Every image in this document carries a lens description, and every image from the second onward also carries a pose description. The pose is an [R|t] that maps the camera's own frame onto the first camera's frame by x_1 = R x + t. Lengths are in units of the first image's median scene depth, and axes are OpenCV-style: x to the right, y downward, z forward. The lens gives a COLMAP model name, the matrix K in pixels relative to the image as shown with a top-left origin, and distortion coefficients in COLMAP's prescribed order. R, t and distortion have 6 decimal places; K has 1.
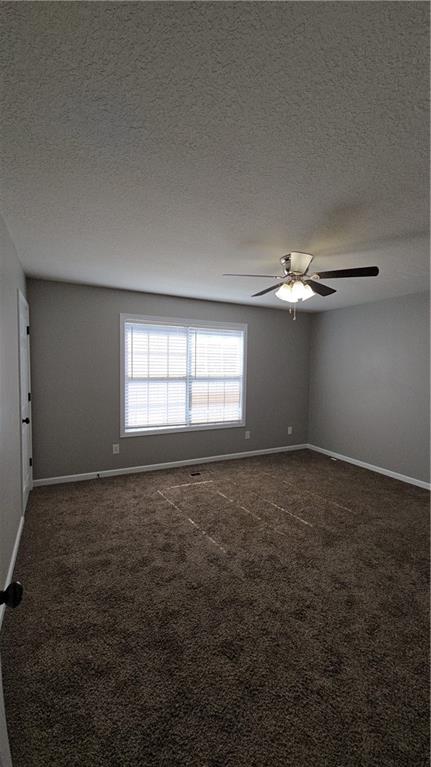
lens RADIAL K [[304.8, 0, 219.0], [0, 304.8, 382.7], [0, 0, 1]] dist [0.001370, -0.009740]
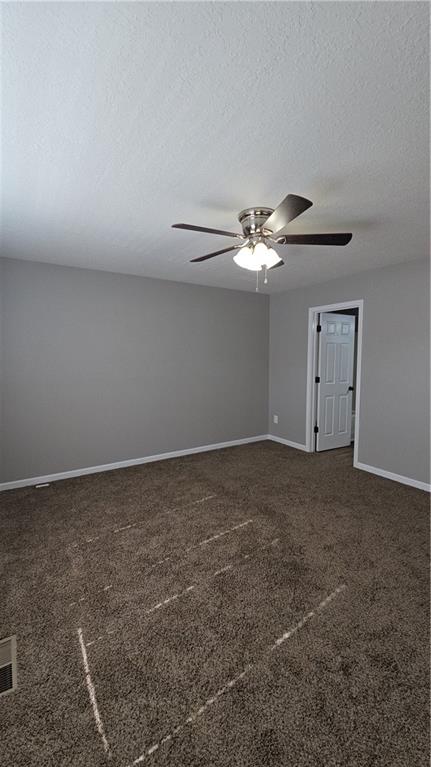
lens RADIAL K [[304.8, 0, 219.0], [0, 304.8, 382.7], [0, 0, 1]] dist [0.001370, -0.009740]
pose [[-0.090749, -0.098132, 0.991027, -0.577689], [0.058926, 0.992861, 0.103709, -0.053431], [-0.994129, 0.067809, -0.084319, 1.158457]]
